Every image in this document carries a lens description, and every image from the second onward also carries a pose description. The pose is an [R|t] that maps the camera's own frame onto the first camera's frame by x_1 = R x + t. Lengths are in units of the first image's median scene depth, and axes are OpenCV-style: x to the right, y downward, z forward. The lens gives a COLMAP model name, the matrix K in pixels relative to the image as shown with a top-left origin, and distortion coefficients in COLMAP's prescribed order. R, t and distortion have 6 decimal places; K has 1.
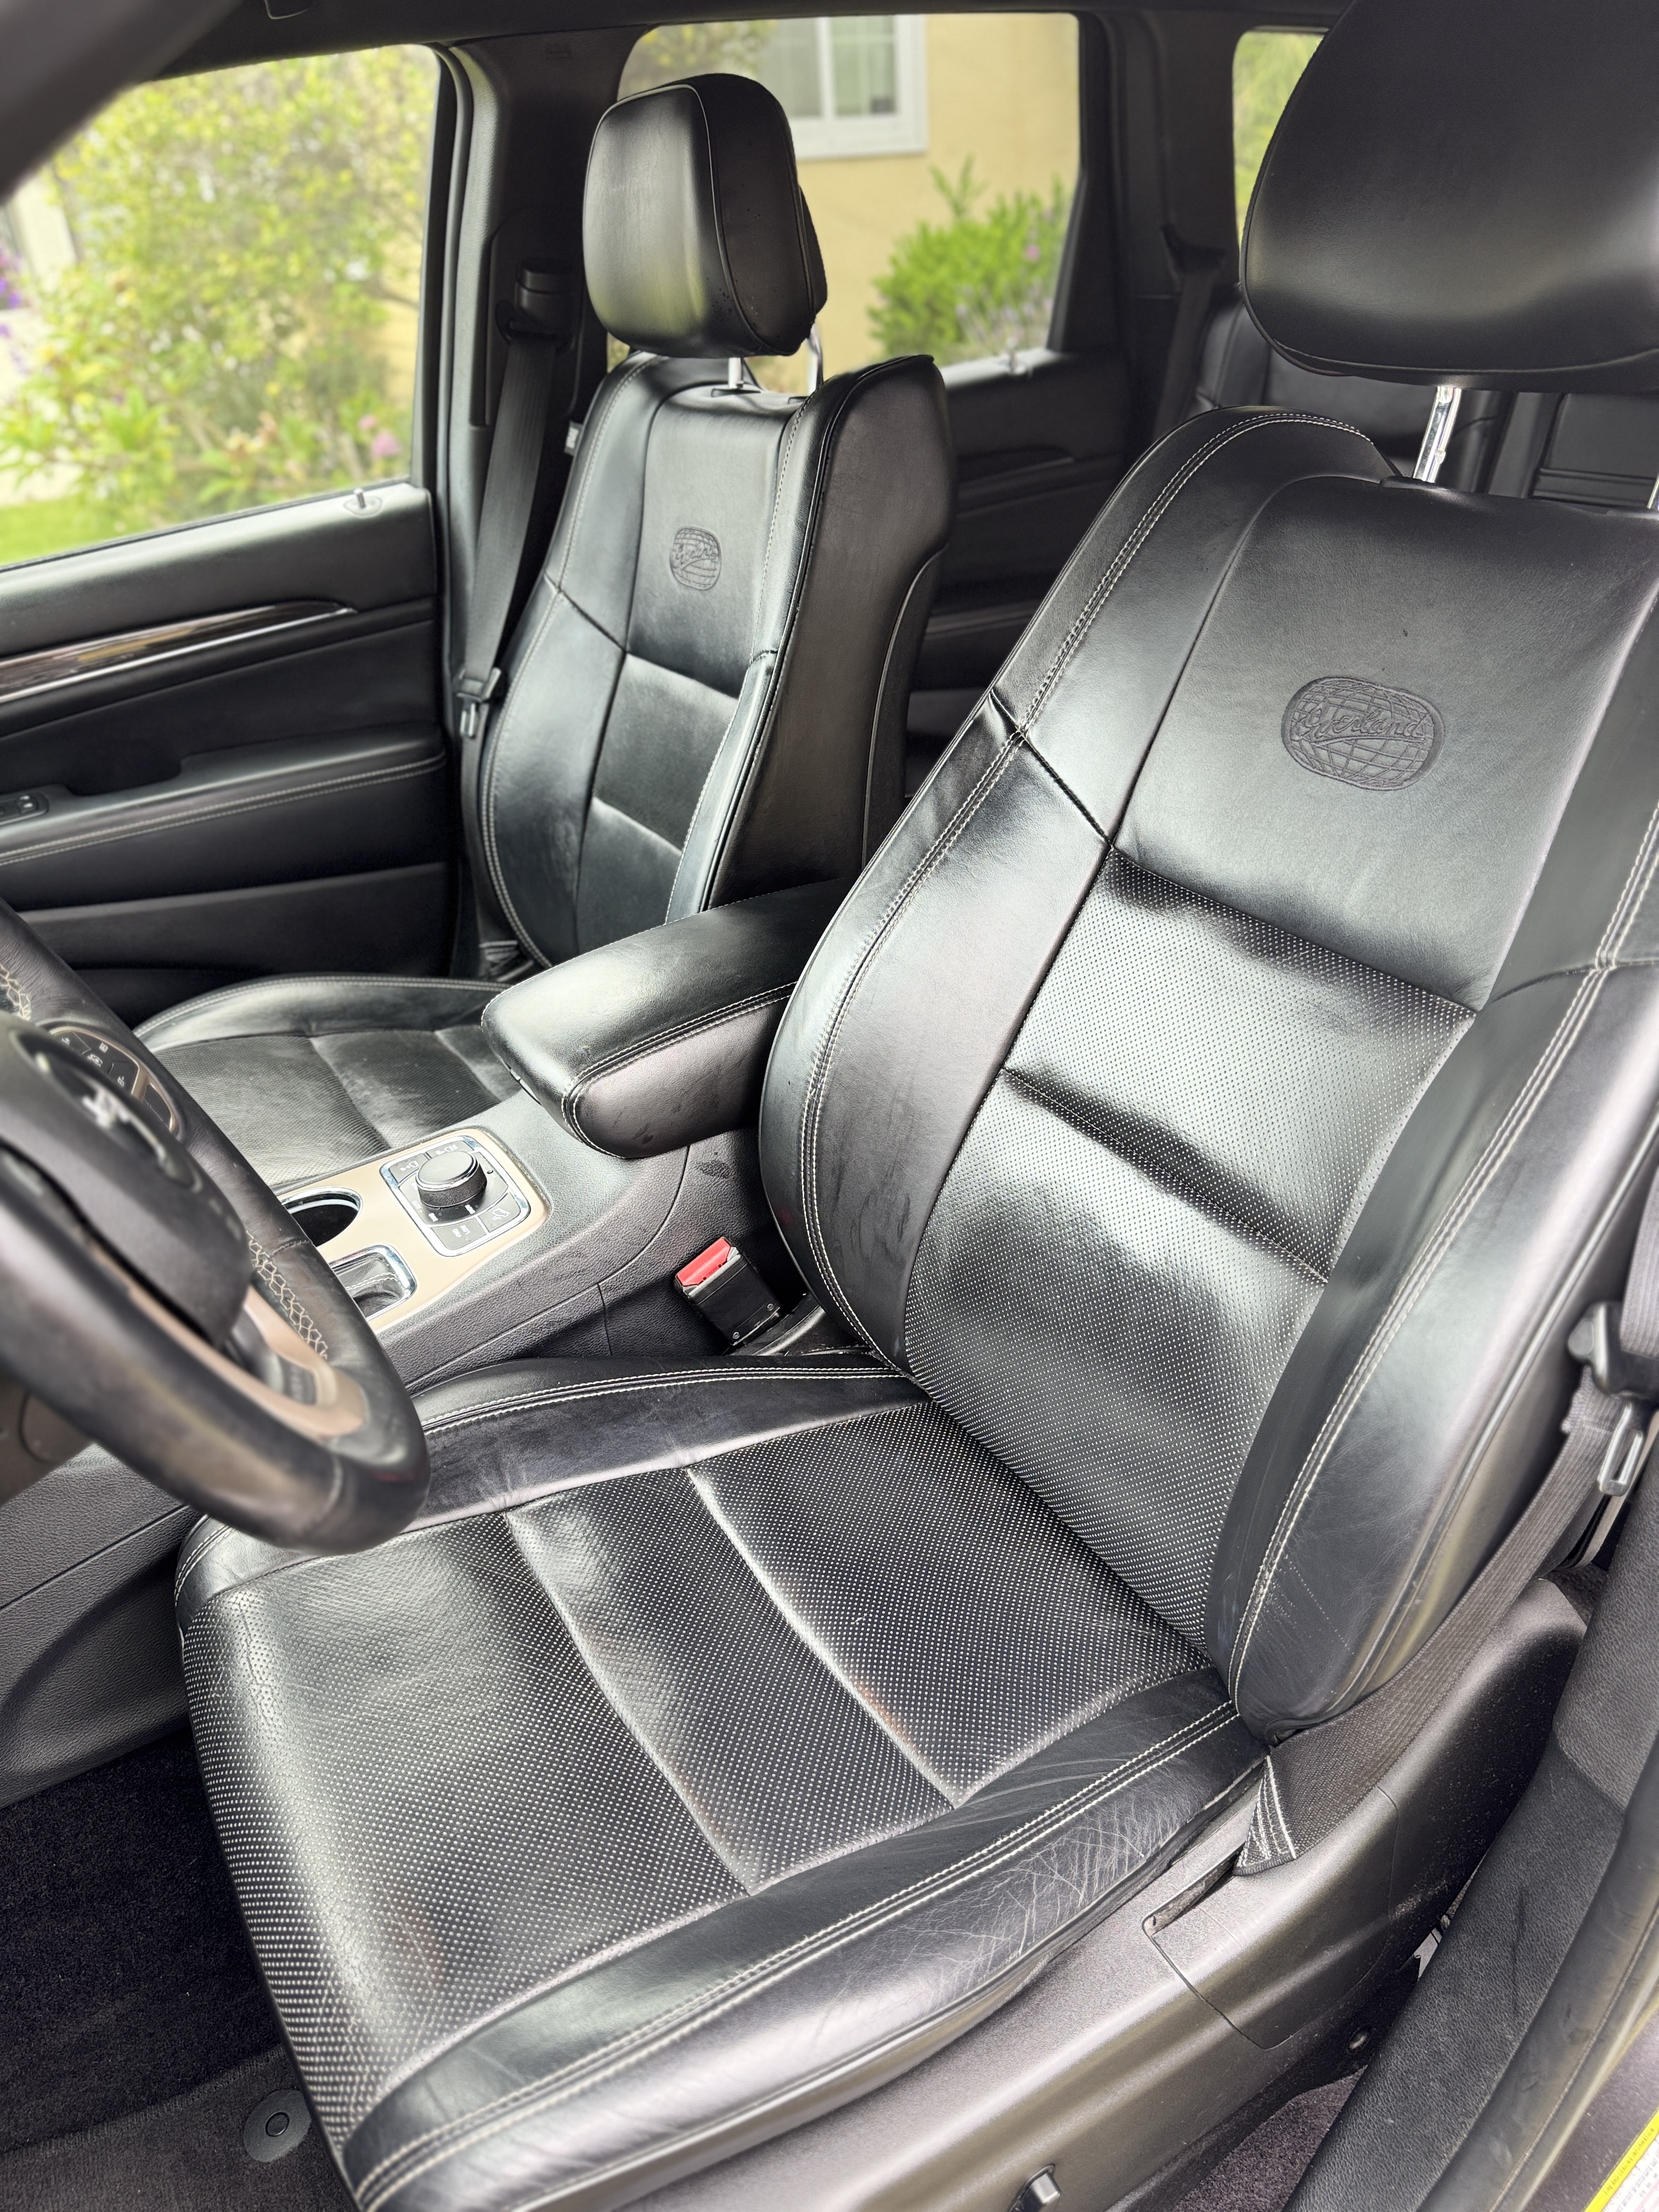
lens RADIAL K [[1529.0, 0, 829.5], [0, 1529.0, 1106.0], [0, 0, 1]] dist [0.130499, -0.244286]
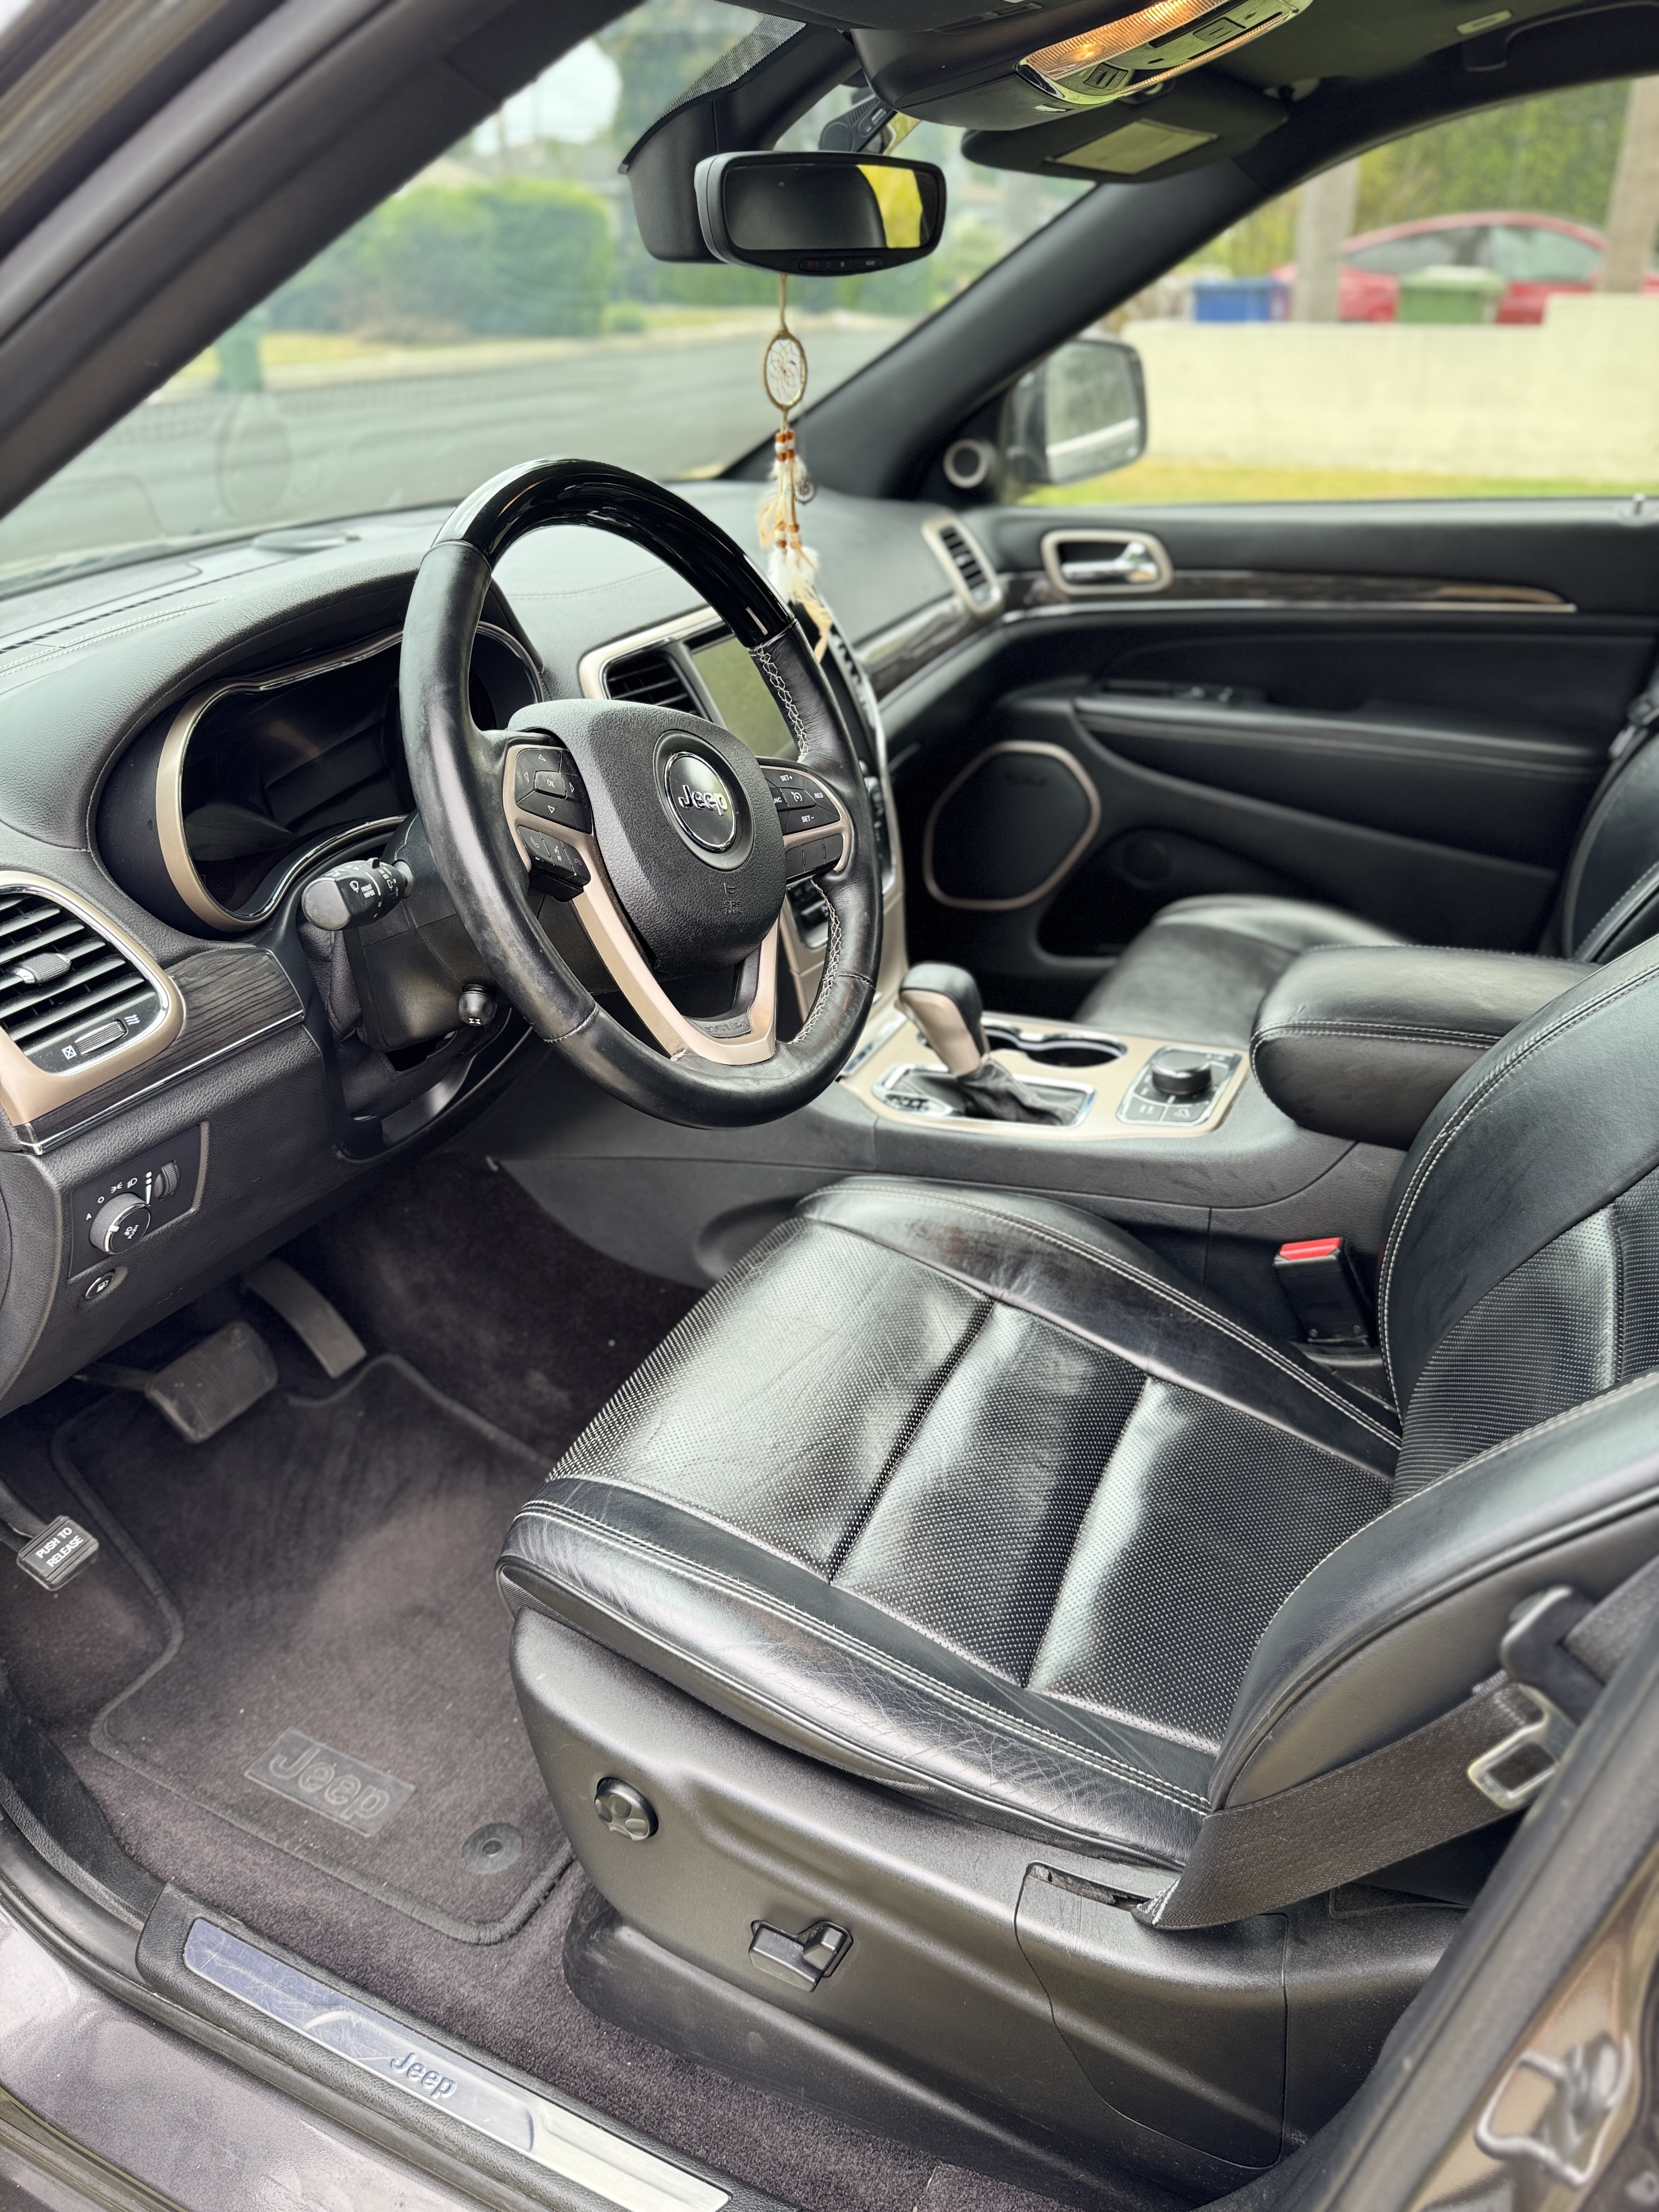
lens RADIAL K [[1529.0, 0, 829.5], [0, 1529.0, 1106.0], [0, 0, 1]] dist [0.130499, -0.244286]
pose [[0.555222, 0.449819, -0.699565, 0.426321], [-0.441787, 0.872156, 0.210163, -0.055861], [0.704665, 0.192371, 0.682964, 0.057239]]
